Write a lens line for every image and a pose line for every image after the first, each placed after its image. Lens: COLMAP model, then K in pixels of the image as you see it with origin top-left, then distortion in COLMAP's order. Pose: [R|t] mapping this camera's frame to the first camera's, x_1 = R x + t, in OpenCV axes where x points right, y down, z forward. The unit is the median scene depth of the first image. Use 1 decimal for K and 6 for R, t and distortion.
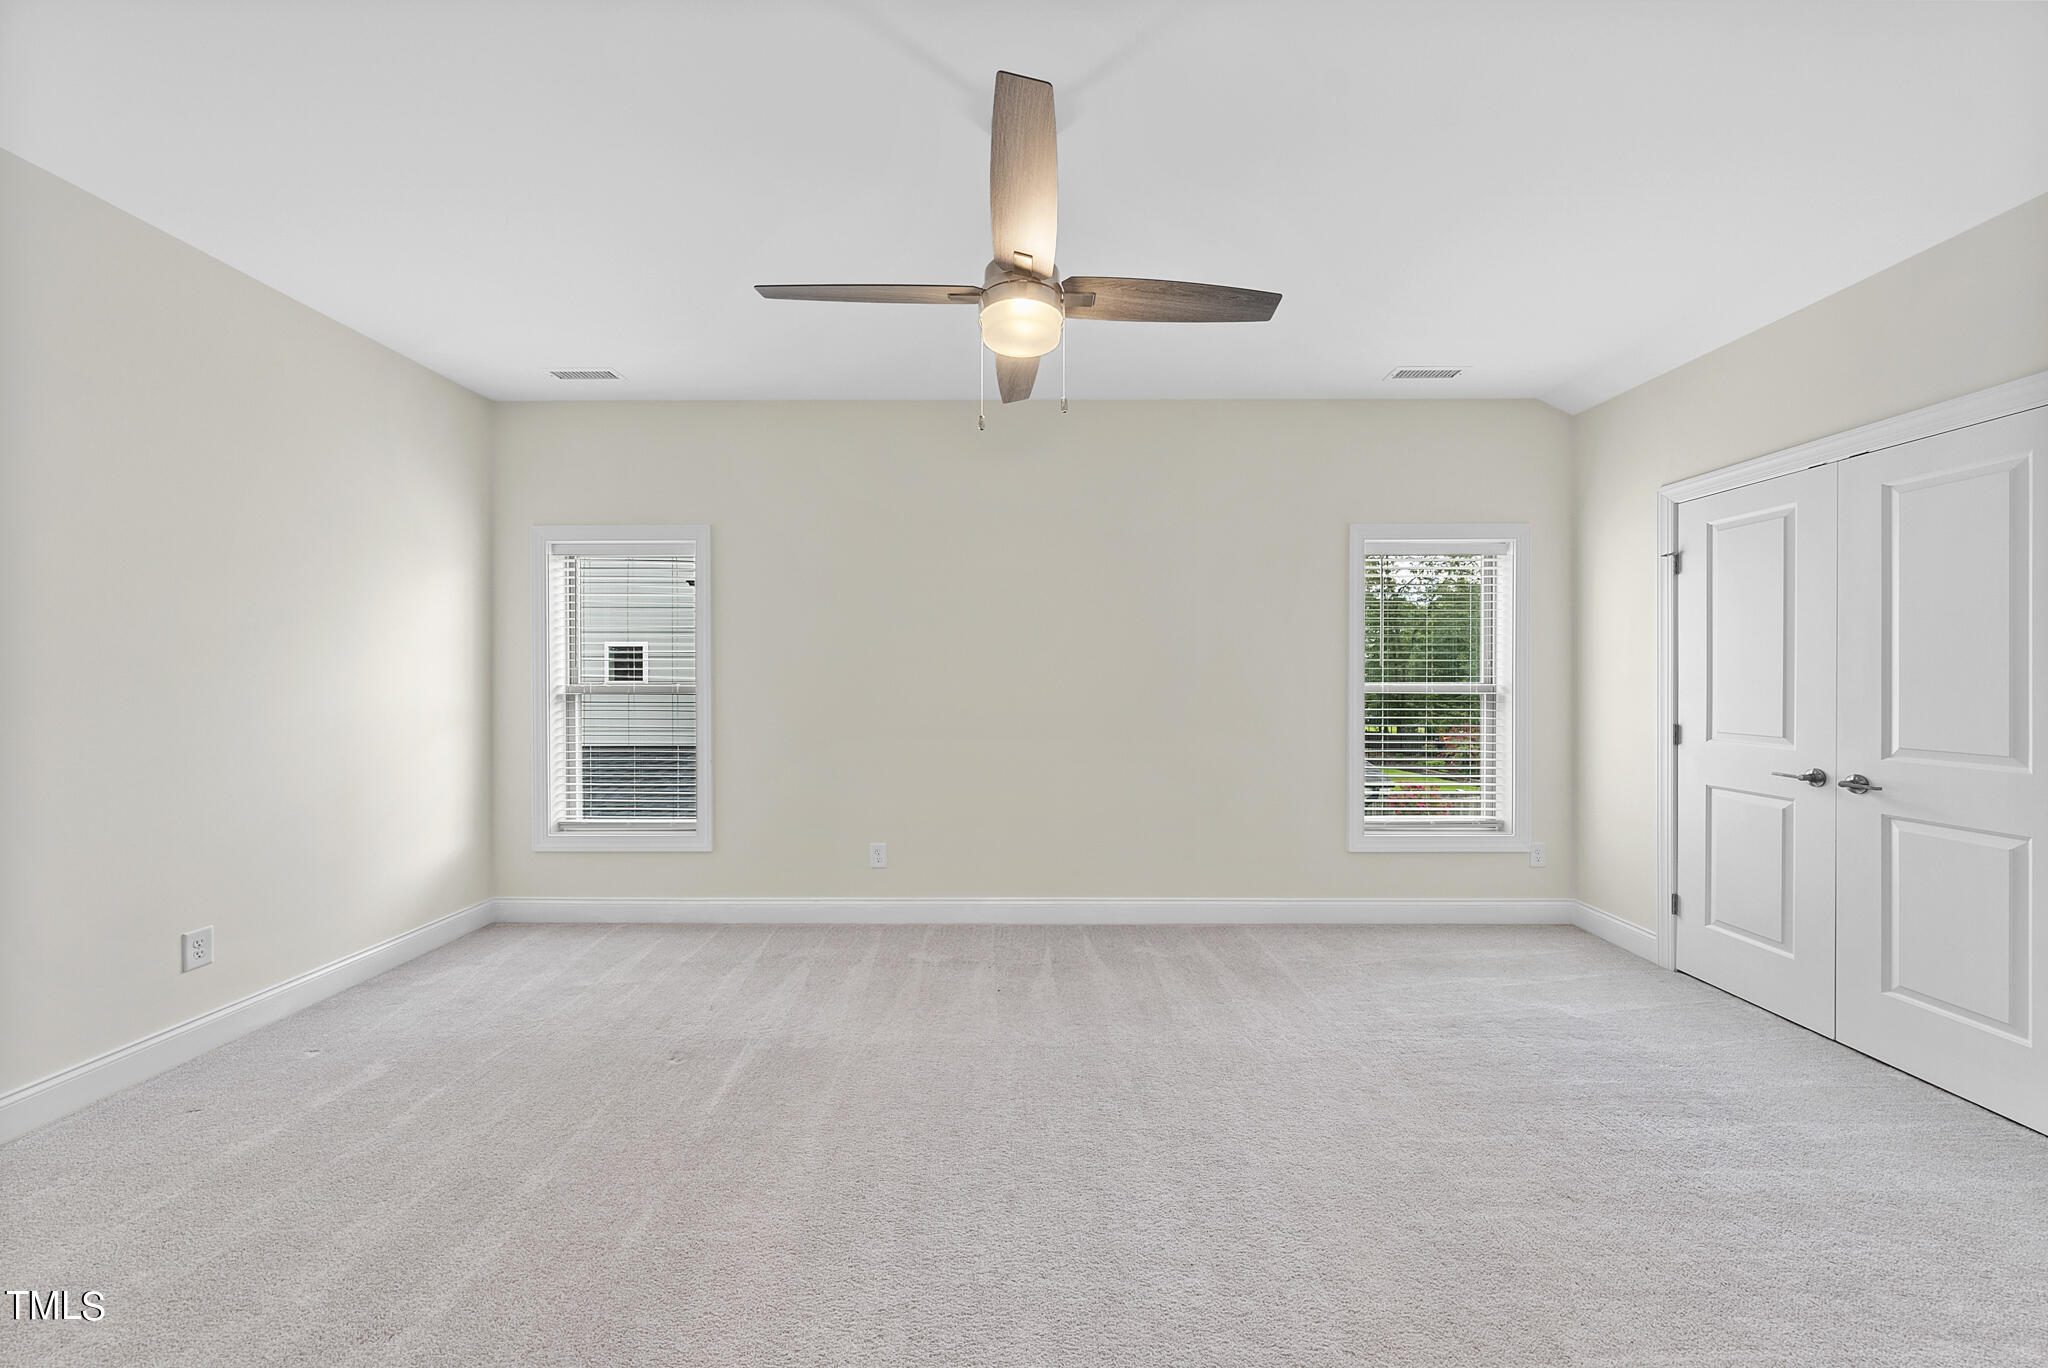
lens RADIAL K [[857.5, 0, 1024.0], [0, 857.5, 684.0], [0, 0, 1]] dist [0.000328, 0.000021]
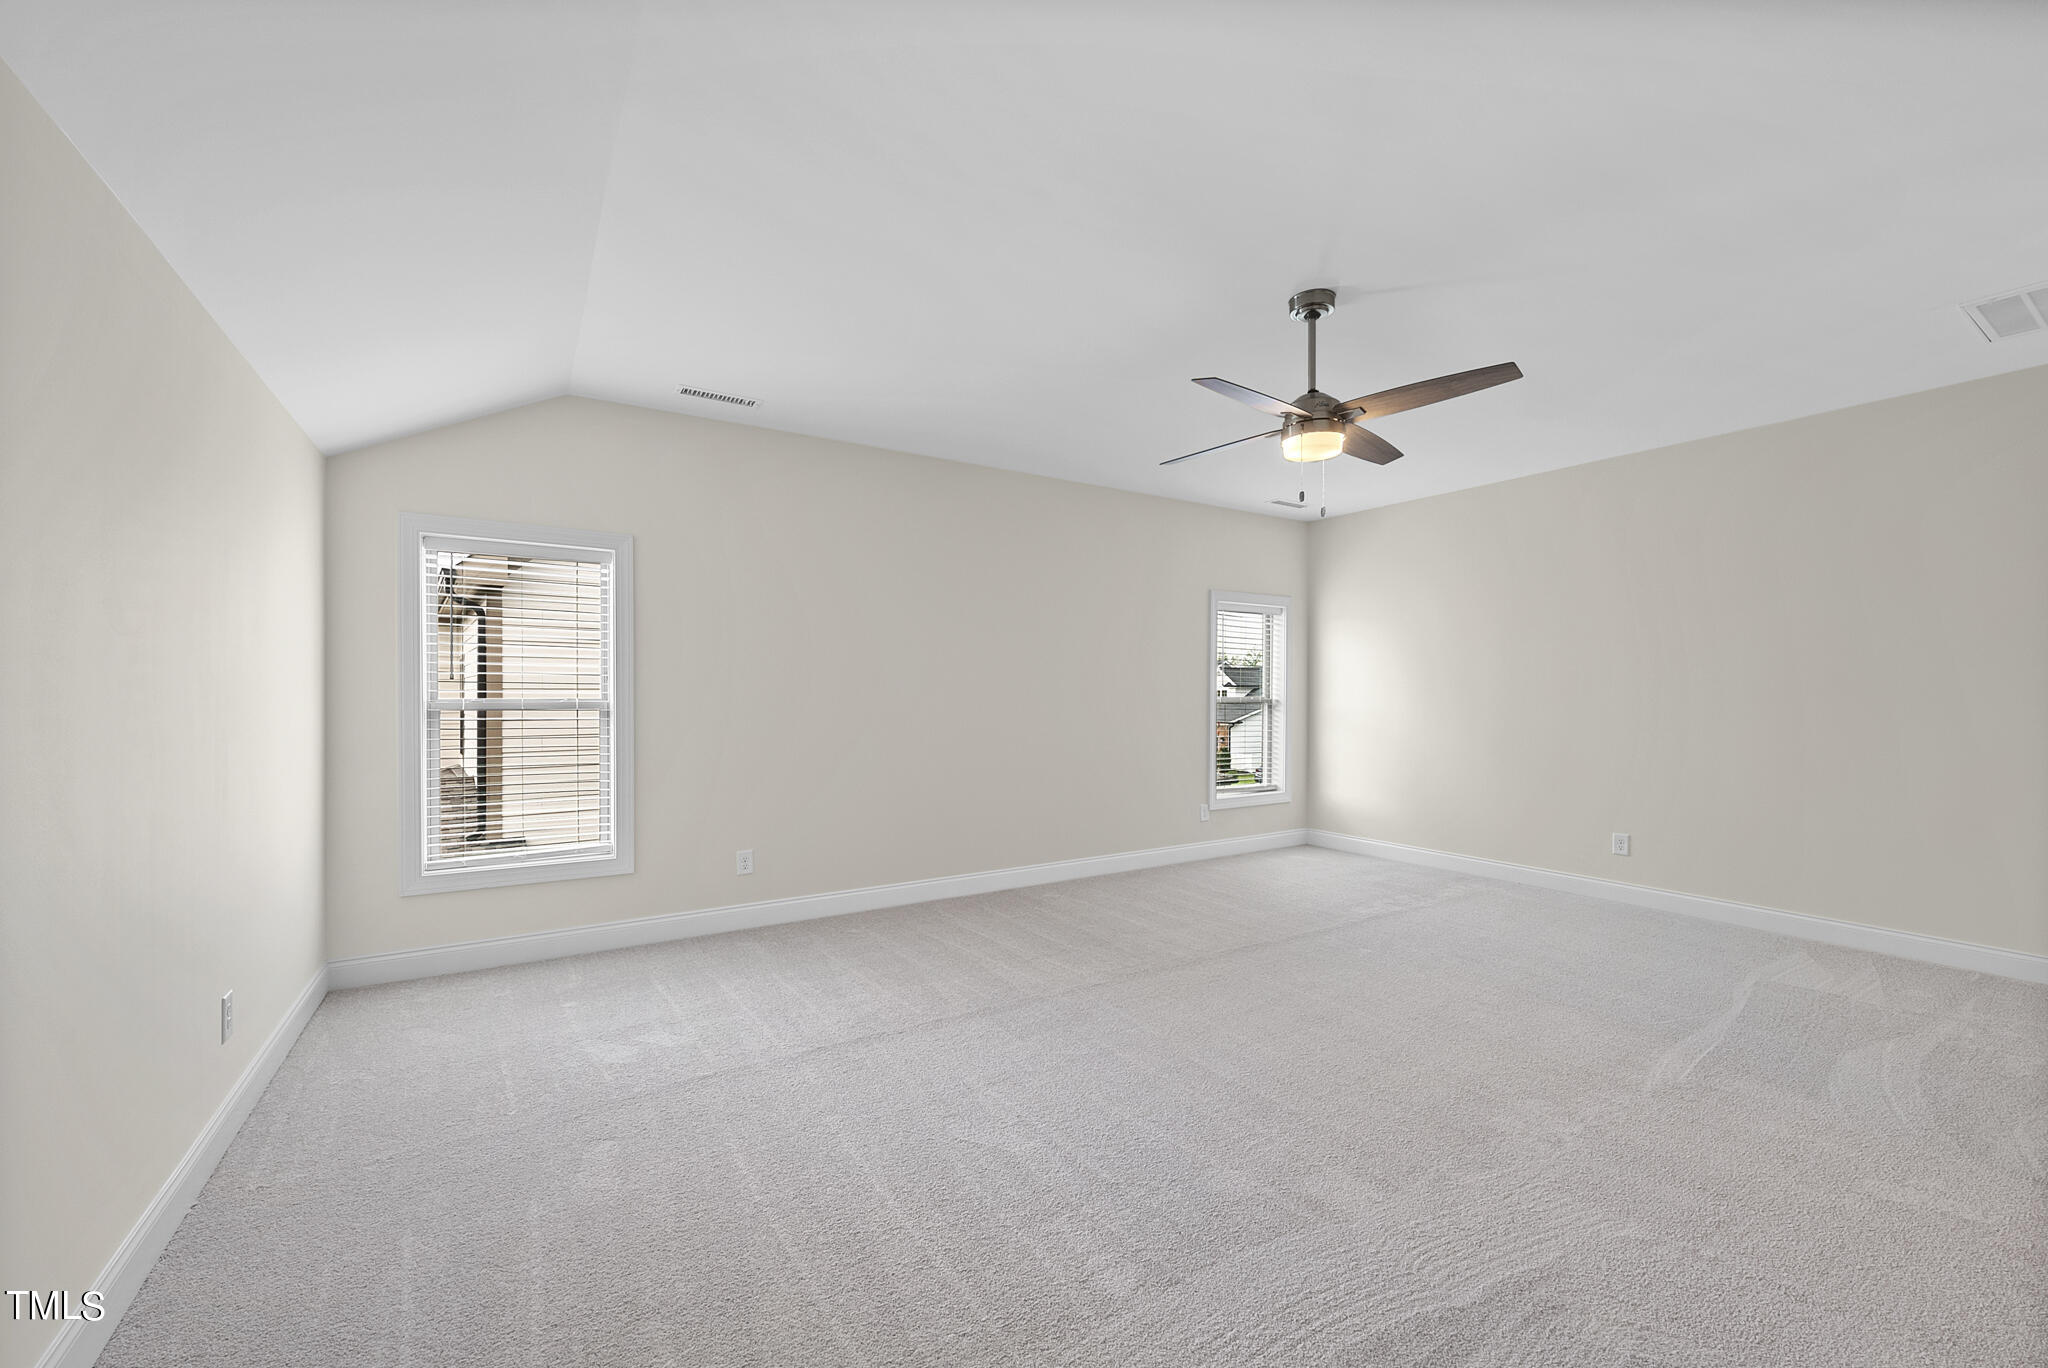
lens RADIAL K [[797.3, 0, 1024.0], [0, 797.3, 684.0], [0, 0, 1]] dist [-0.000055, -0.000007]
pose [[0.838167, 0.005979, 0.545381, -0.606859], [0.003689, 0.999855, -0.016632, 0.000834], [-0.545402, 0.015952, 0.838023, 0.003706]]
